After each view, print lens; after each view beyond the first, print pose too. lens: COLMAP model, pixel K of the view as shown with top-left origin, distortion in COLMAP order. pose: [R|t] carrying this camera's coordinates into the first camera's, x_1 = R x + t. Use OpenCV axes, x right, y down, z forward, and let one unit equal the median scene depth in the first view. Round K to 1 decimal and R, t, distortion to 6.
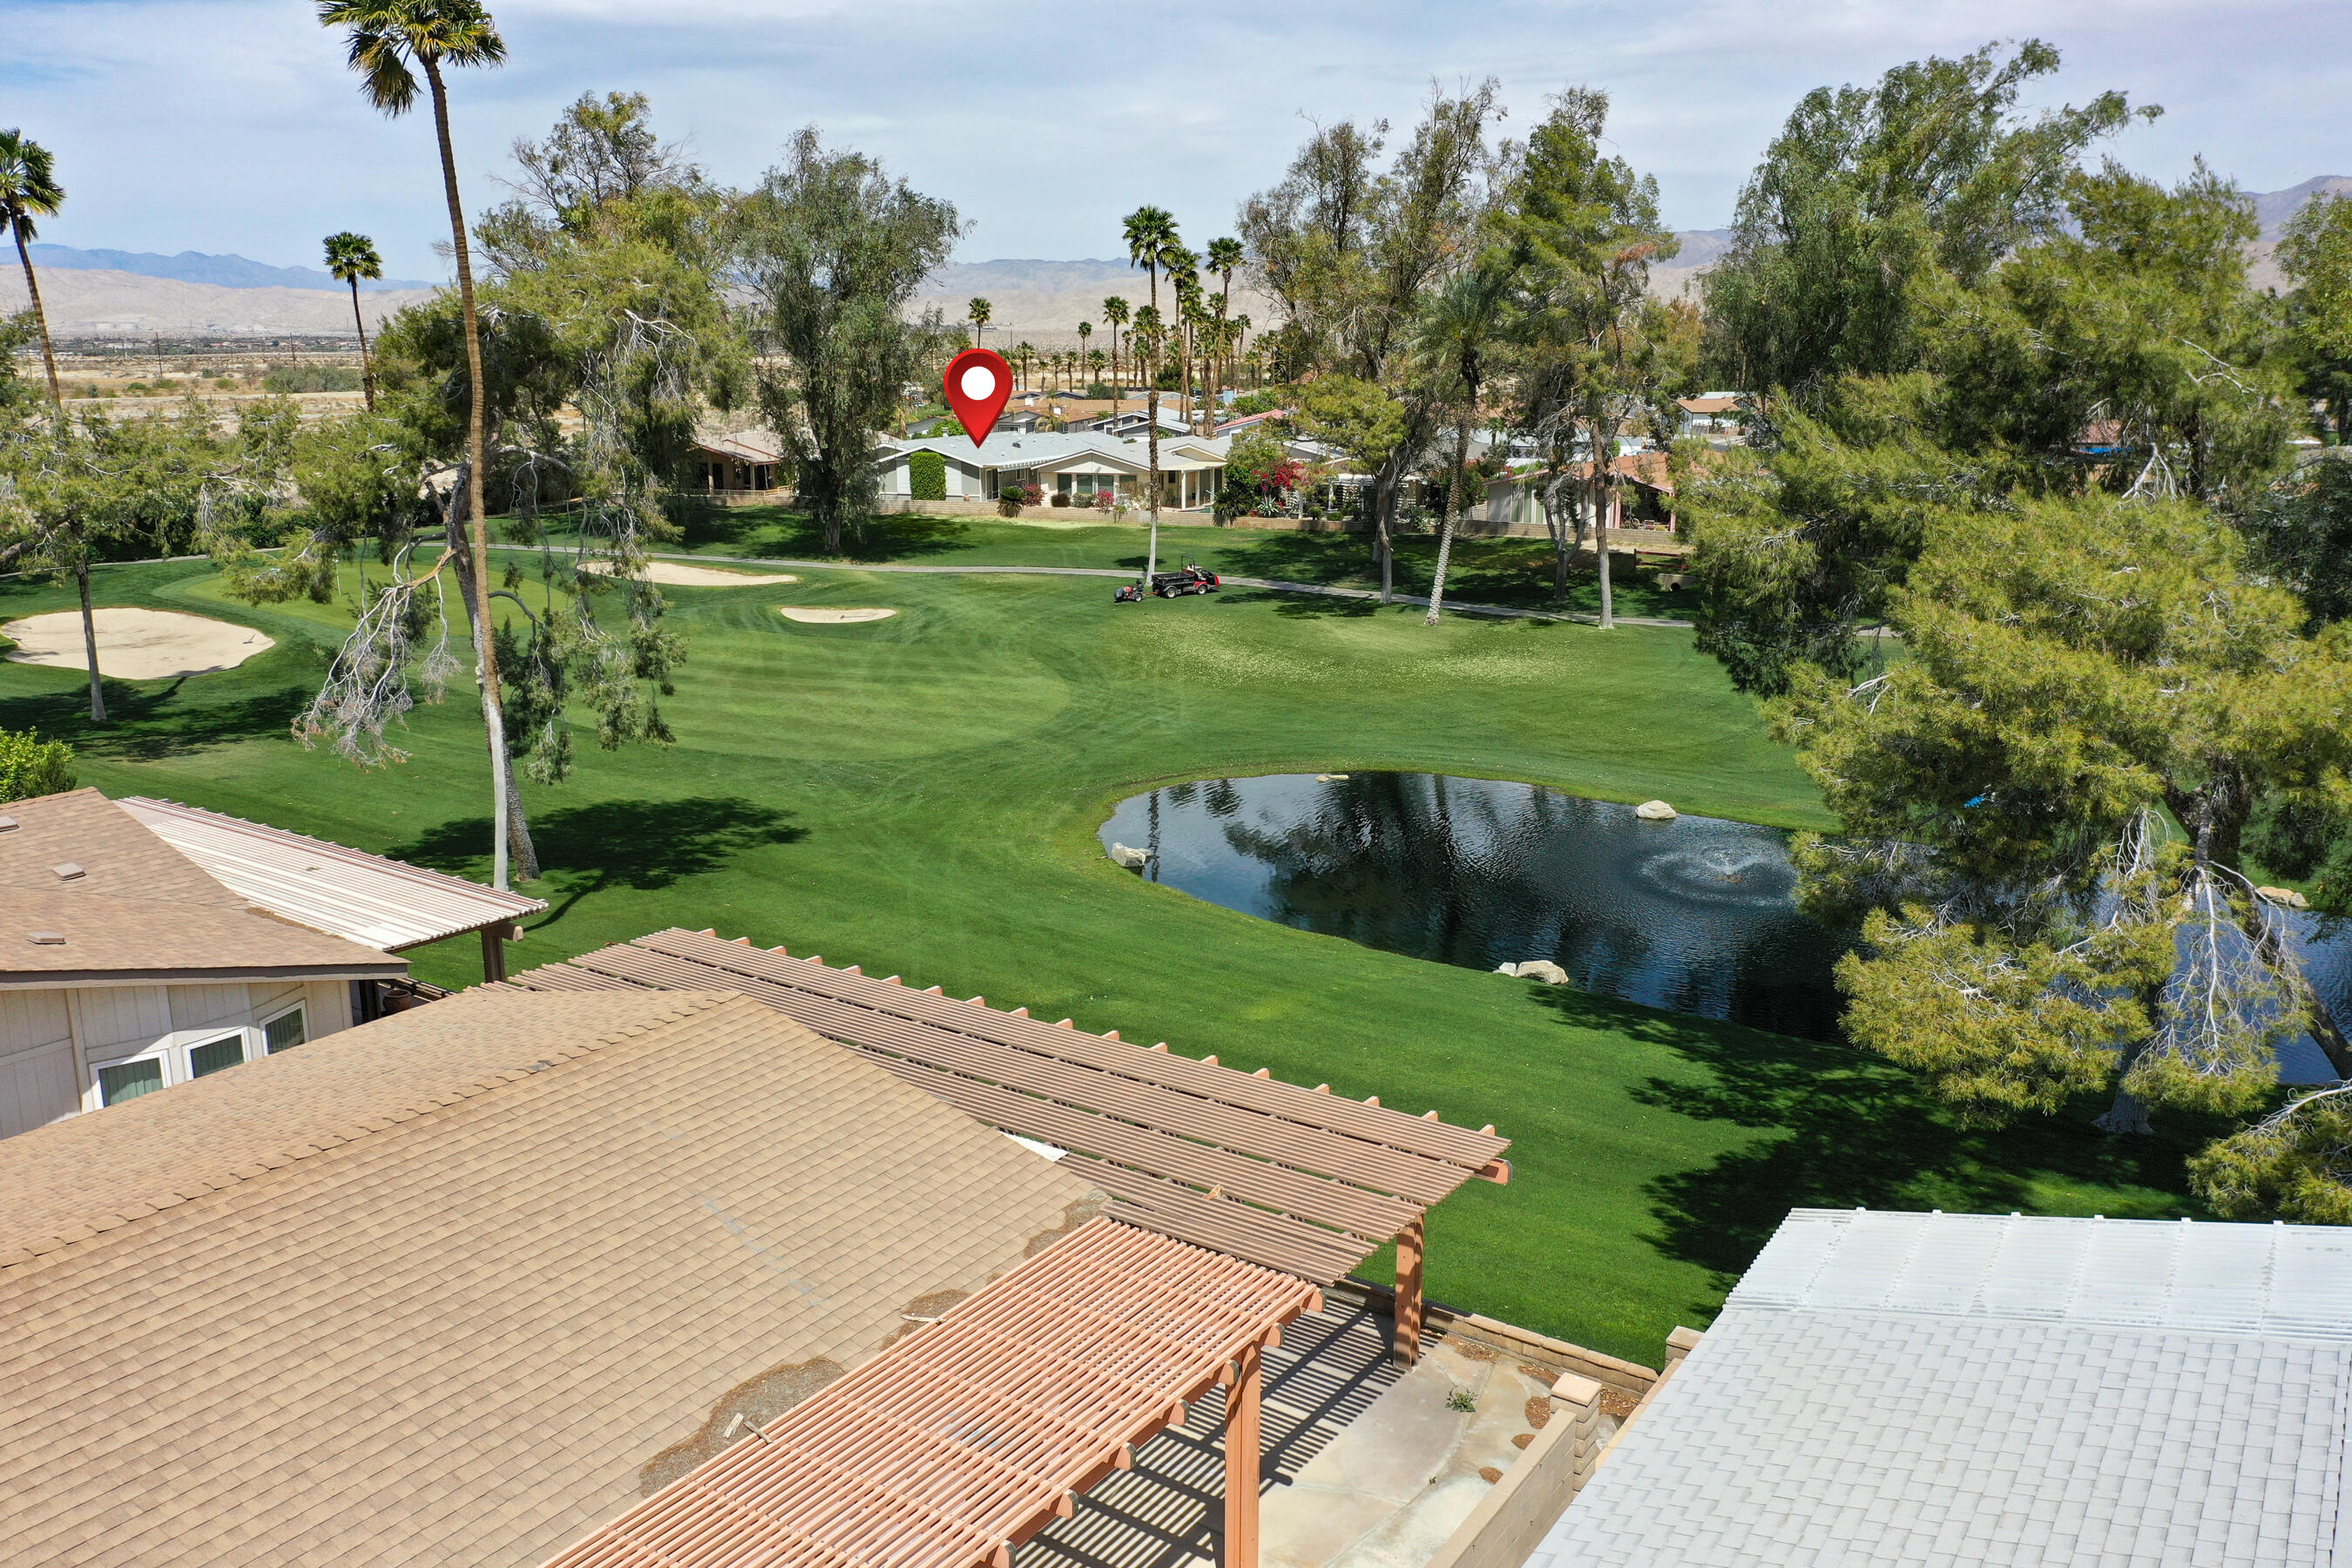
lens RADIAL K [[1828.8, 0, 1163.6], [0, 1828.8, 785.3], [0, 0, 1]] dist [-0.018146, 0.002052]
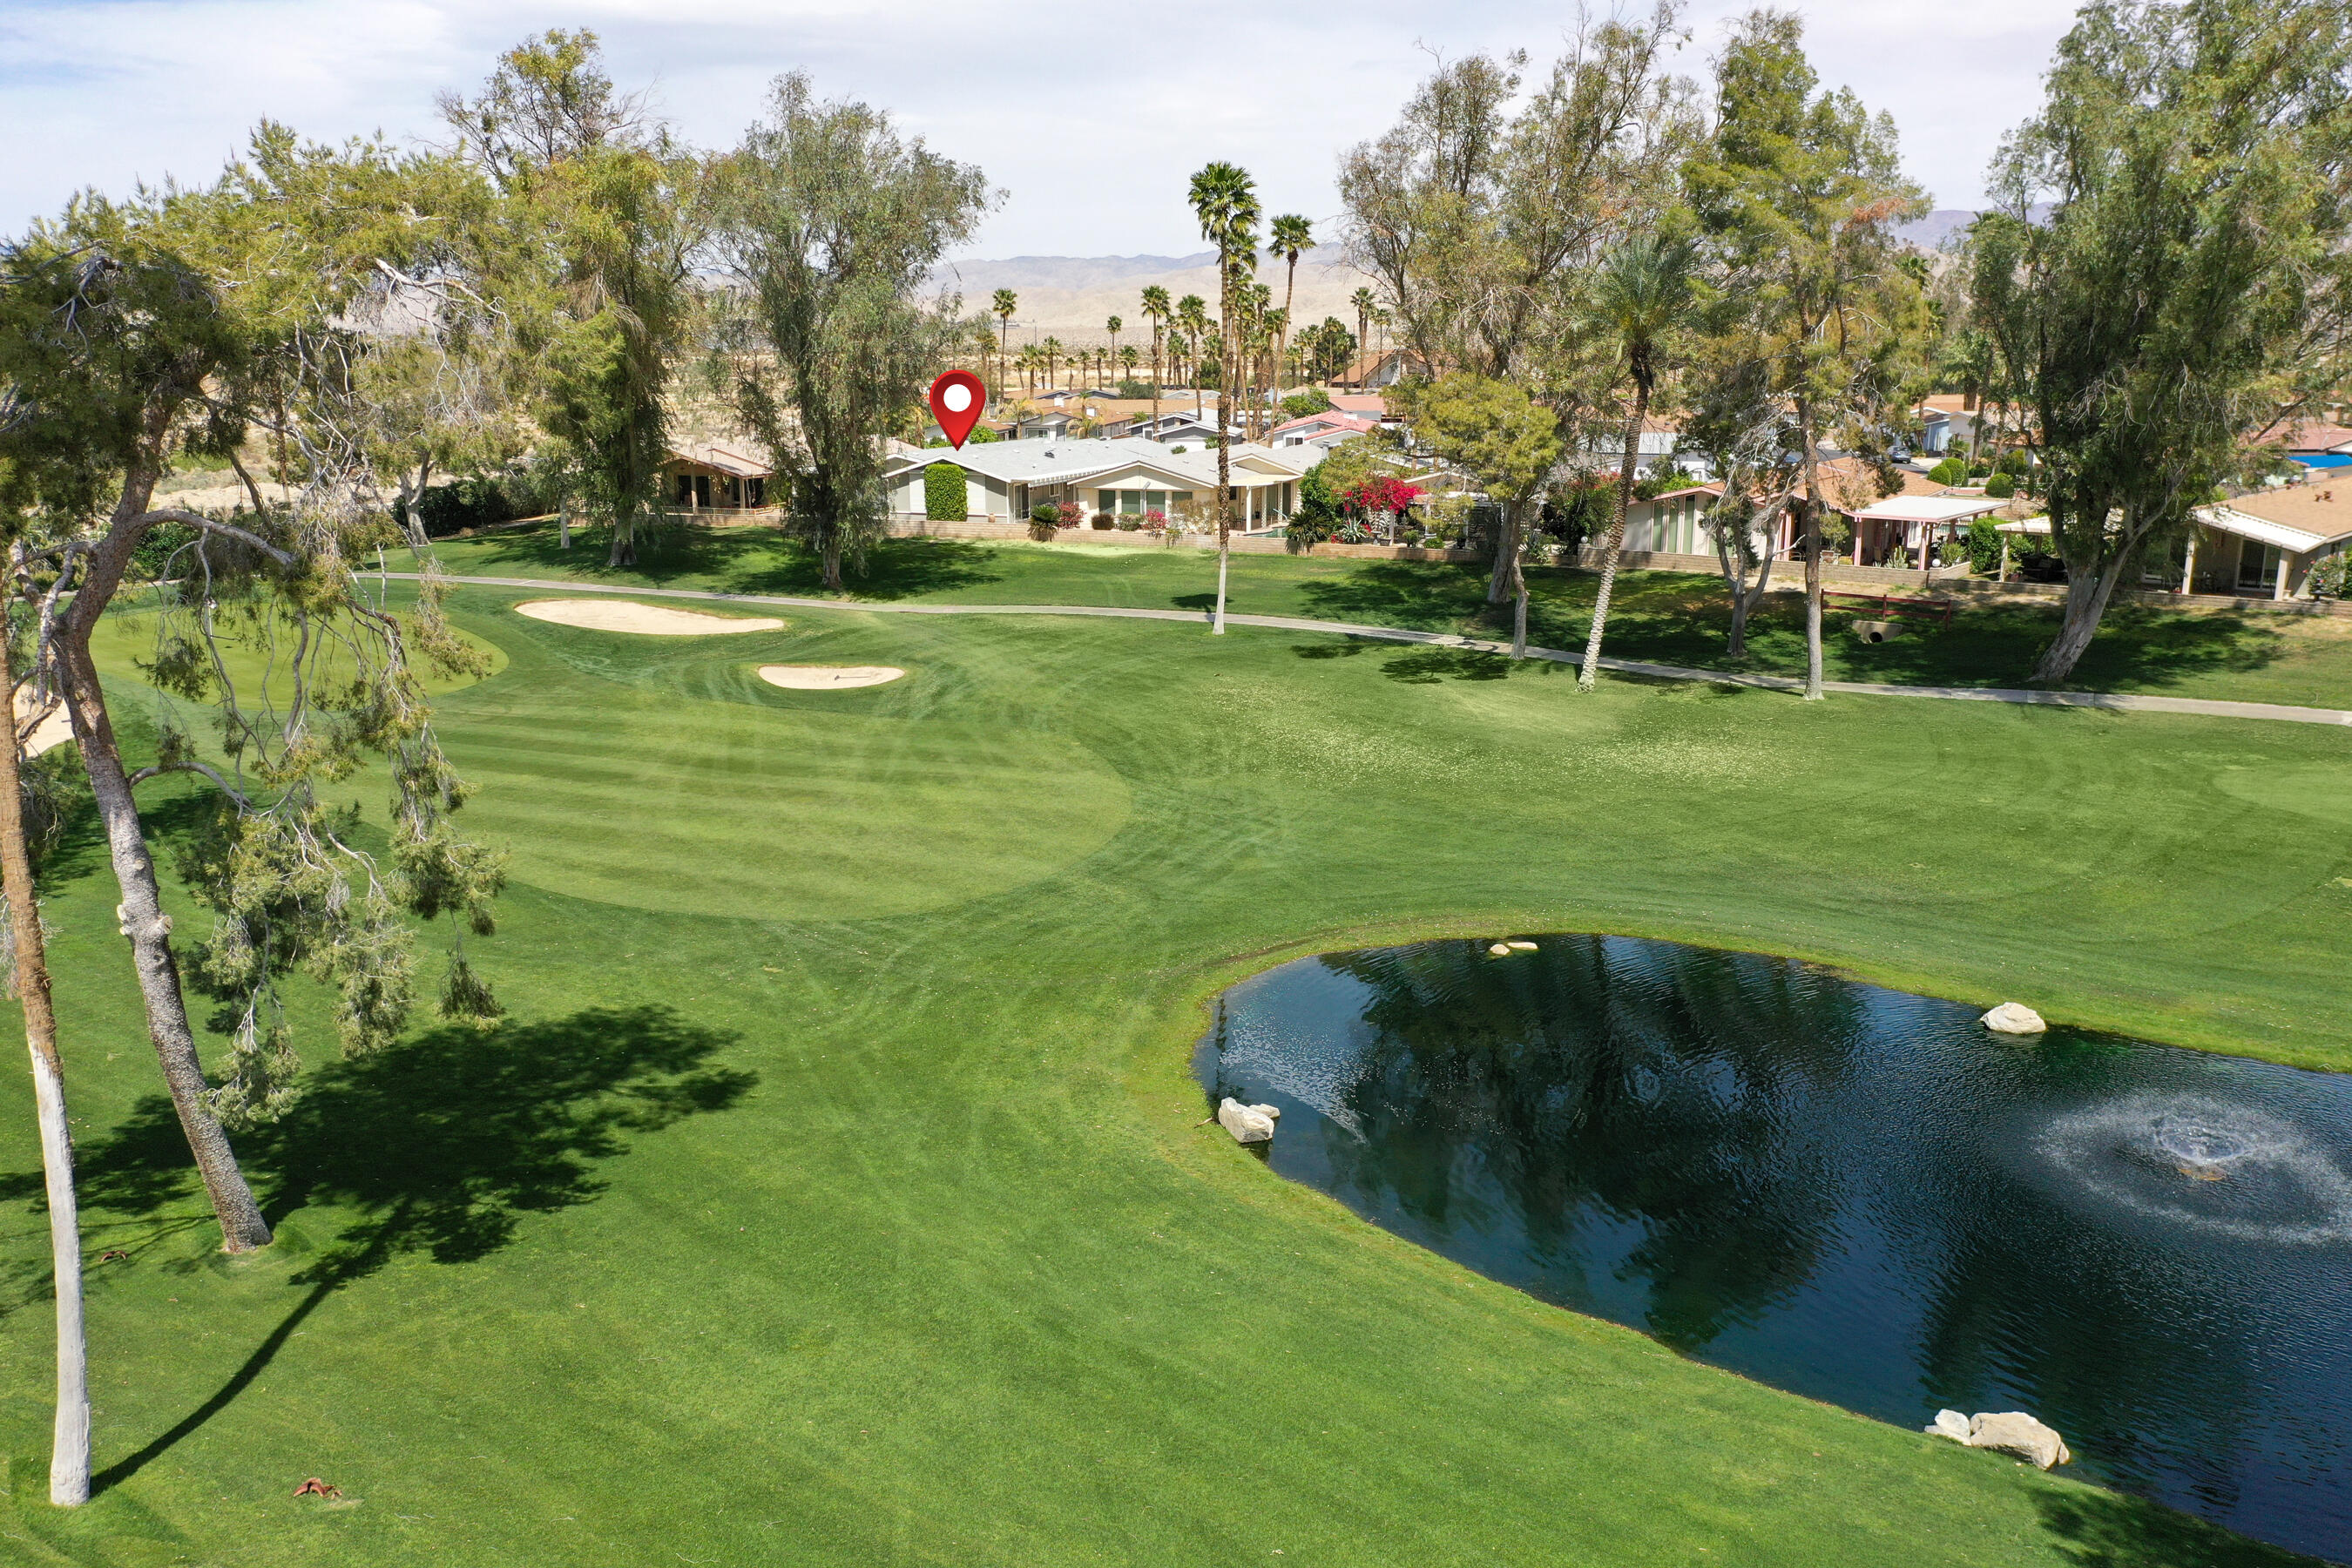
lens RADIAL K [[1828.8, 0, 1163.6], [0, 1828.8, 785.3], [0, 0, 1]] dist [-0.018146, 0.002052]
pose [[0.999925, 0.000629, -0.012240, -0.020756], [-0.000609, 0.999998, 0.001659, -0.041442], [0.012241, -0.001652, 0.999924, 0.181272]]
